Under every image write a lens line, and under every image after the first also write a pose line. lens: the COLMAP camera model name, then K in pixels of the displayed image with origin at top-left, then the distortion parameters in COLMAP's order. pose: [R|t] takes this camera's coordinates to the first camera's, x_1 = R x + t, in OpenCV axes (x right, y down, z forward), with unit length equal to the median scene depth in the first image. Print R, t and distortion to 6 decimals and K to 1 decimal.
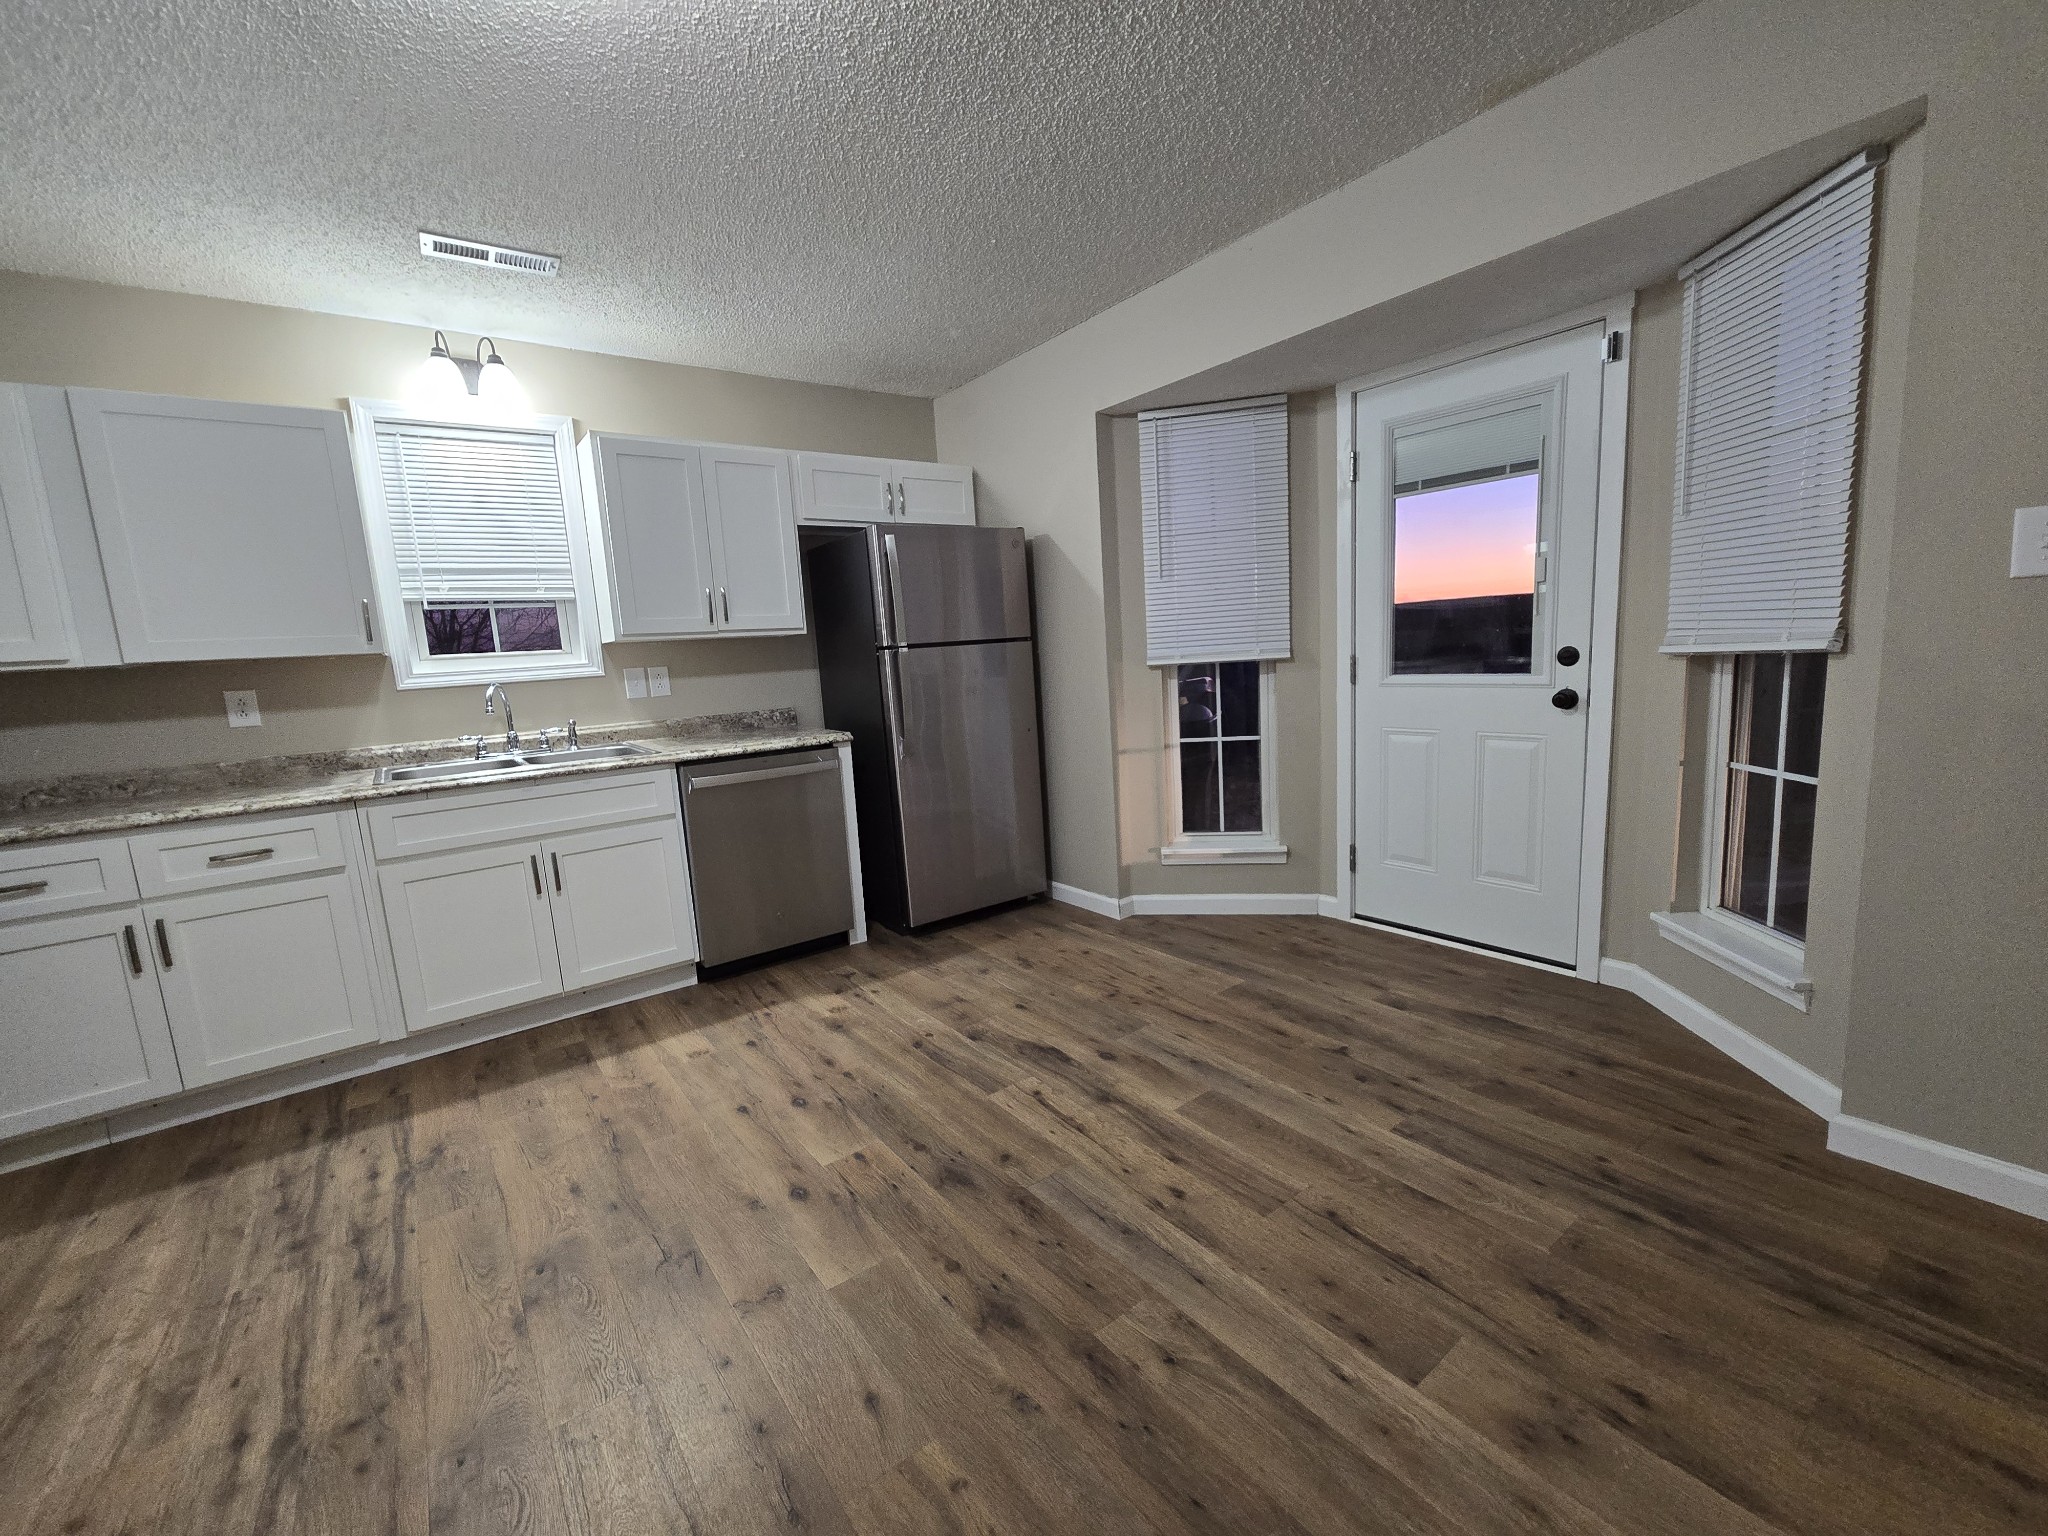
lens RADIAL K [[843.3, 0, 1033.5], [0, 843.3, 781.8], [0, 0, 1]] dist [-0.000095, 0.000500]
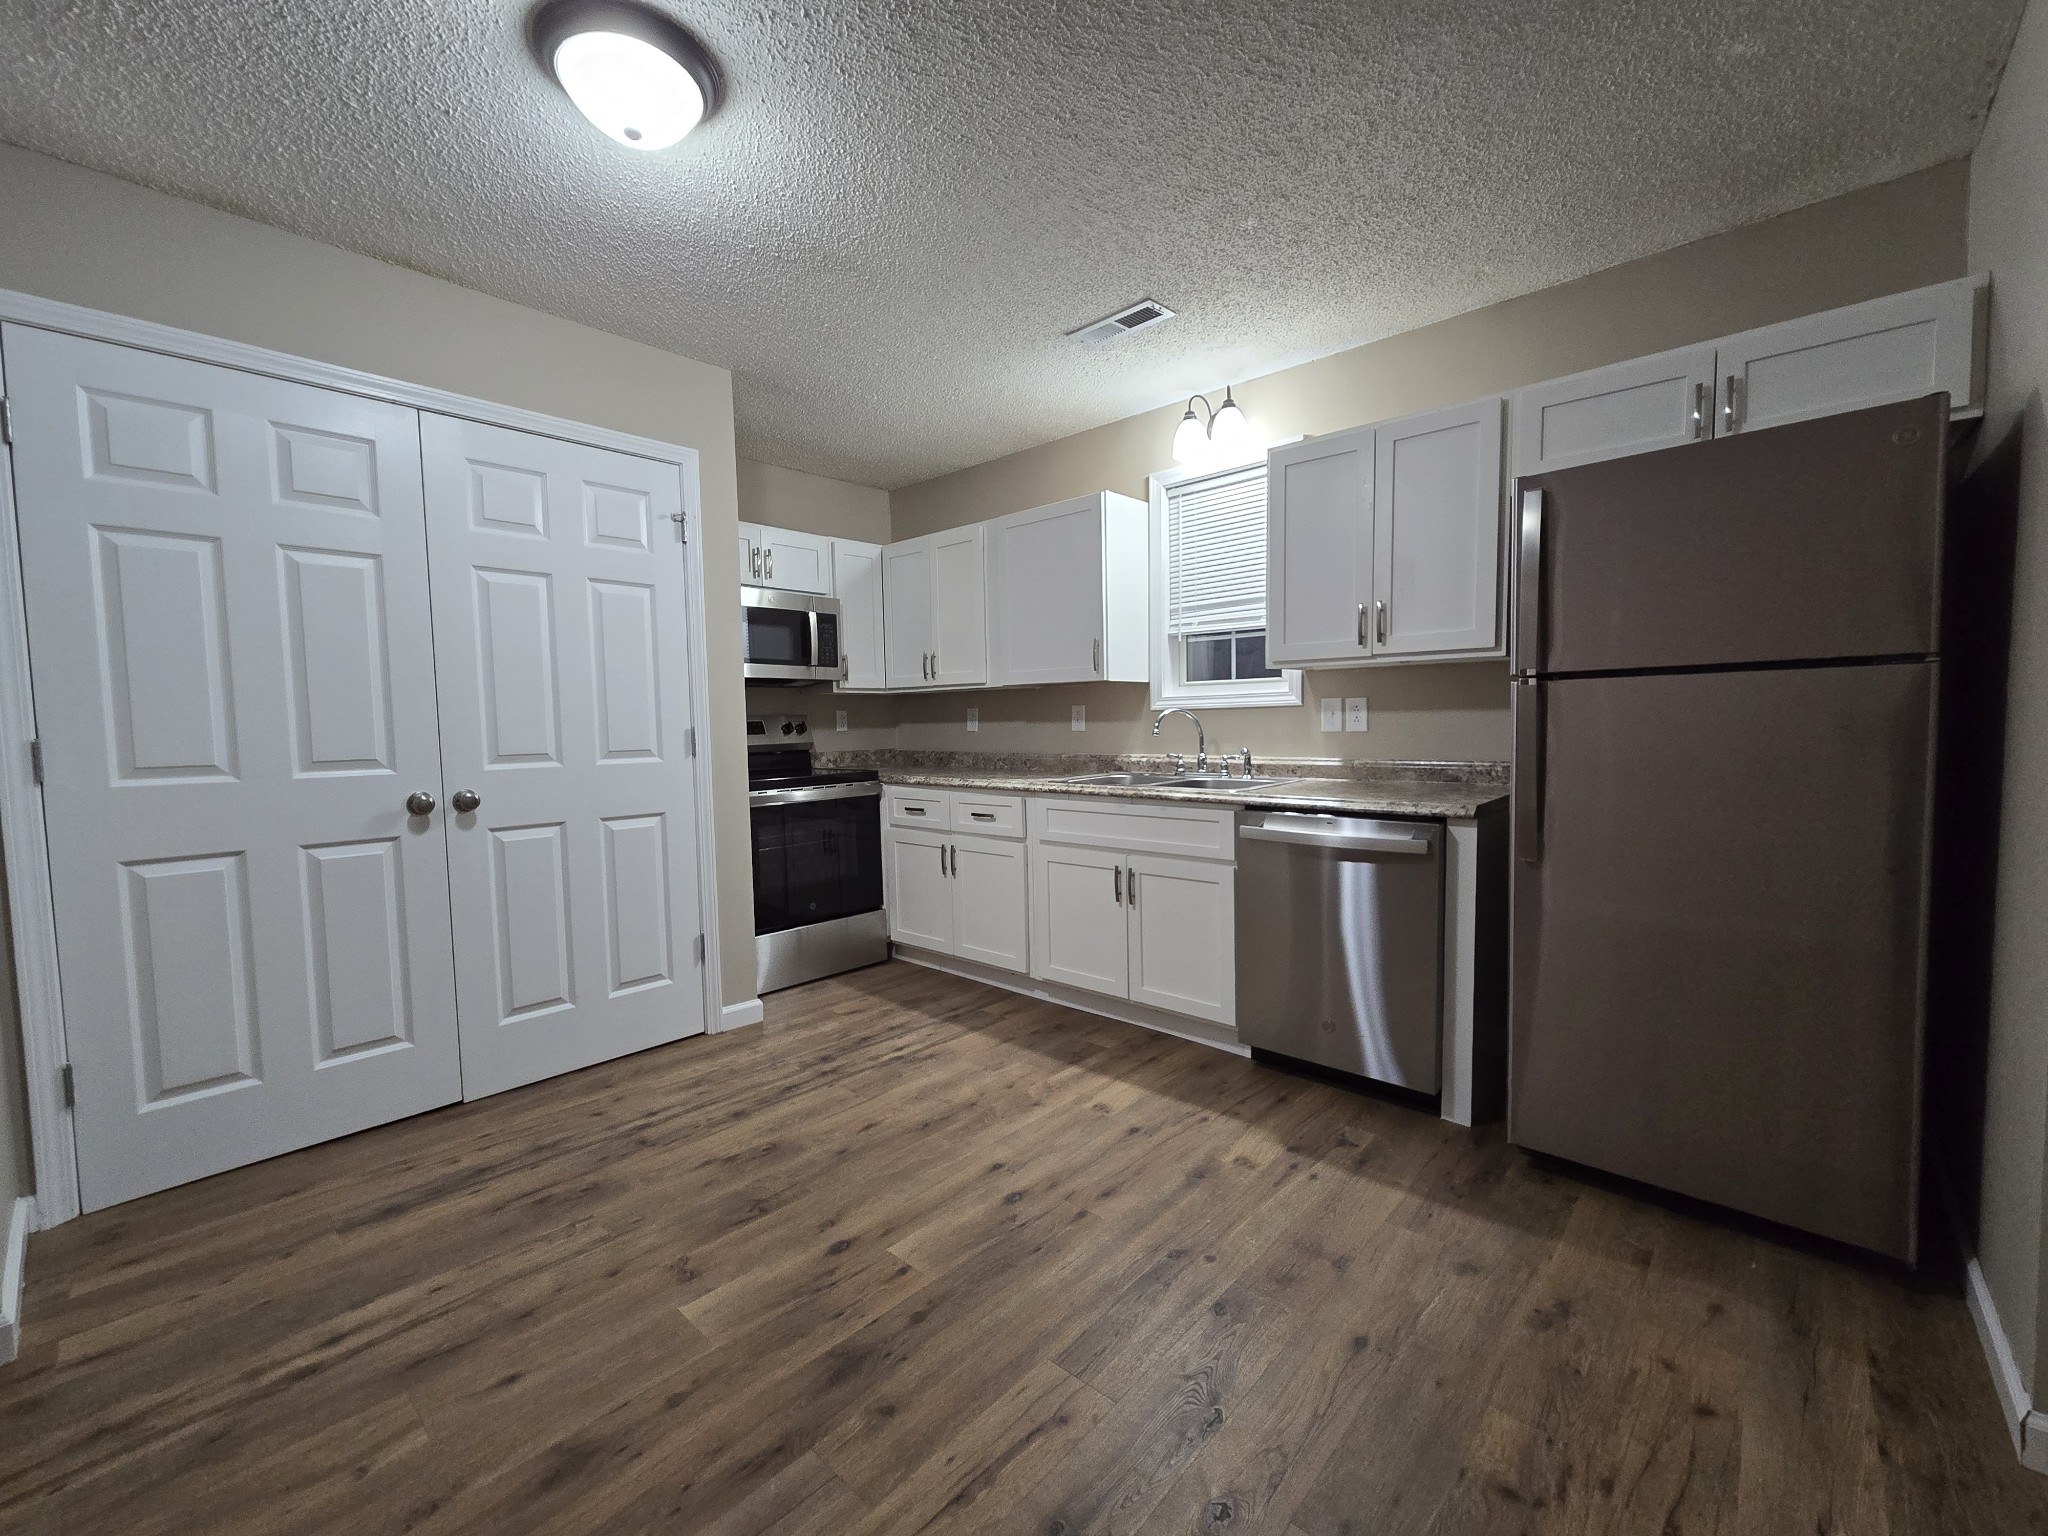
lens RADIAL K [[843.3, 0, 1033.5], [0, 843.3, 781.8], [0, 0, 1]] dist [-0.000095, 0.000500]
pose [[0.183095, 0.126539, -0.974917, 0.426170], [-0.149600, 0.983719, 0.099585, -0.109067], [0.971646, 0.127614, 0.199045, 0.644005]]
